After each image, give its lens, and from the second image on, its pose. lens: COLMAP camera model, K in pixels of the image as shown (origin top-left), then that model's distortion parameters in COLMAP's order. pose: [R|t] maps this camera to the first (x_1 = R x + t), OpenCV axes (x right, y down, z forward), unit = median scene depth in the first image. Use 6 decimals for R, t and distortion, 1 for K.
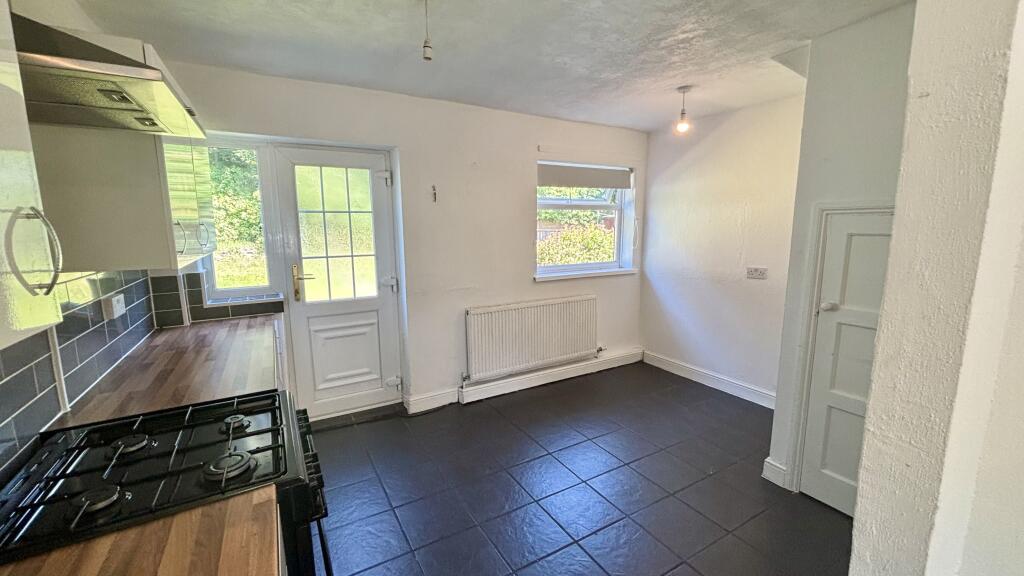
lens RADIAL K [[414.0, 0, 510.6], [0, 414.0, 286.0], [0, 0, 1]] dist [-0.000144, 0.000101]
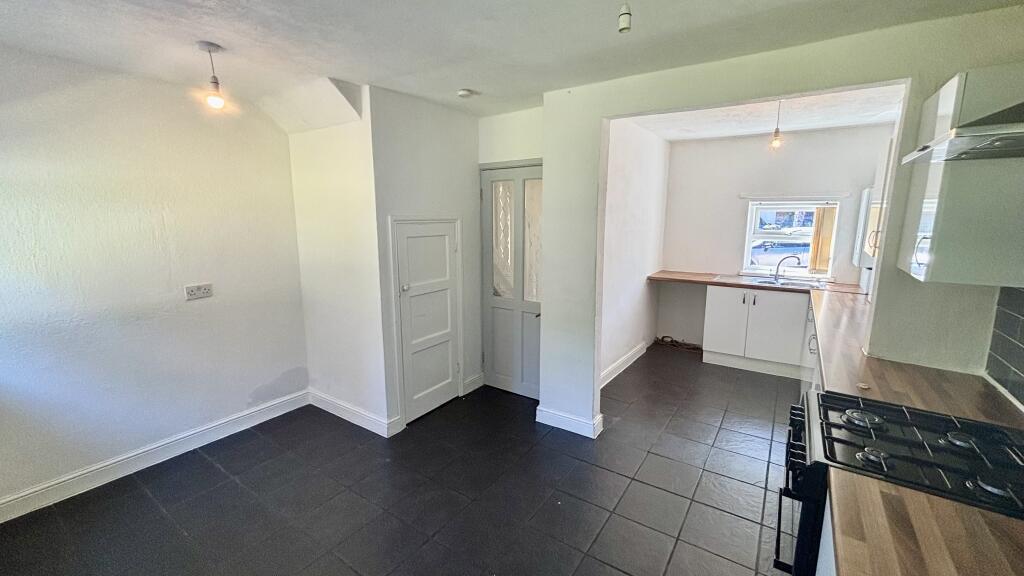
lens RADIAL K [[414.0, 0, 510.6], [0, 414.0, 286.0], [0, 0, 1]] dist [-0.000144, 0.000101]
pose [[-0.420568, -0.150511, 0.894689, -0.493769], [0.142476, 0.962951, 0.228969, -0.171828], [-0.896004, 0.223769, -0.383542, 0.905954]]
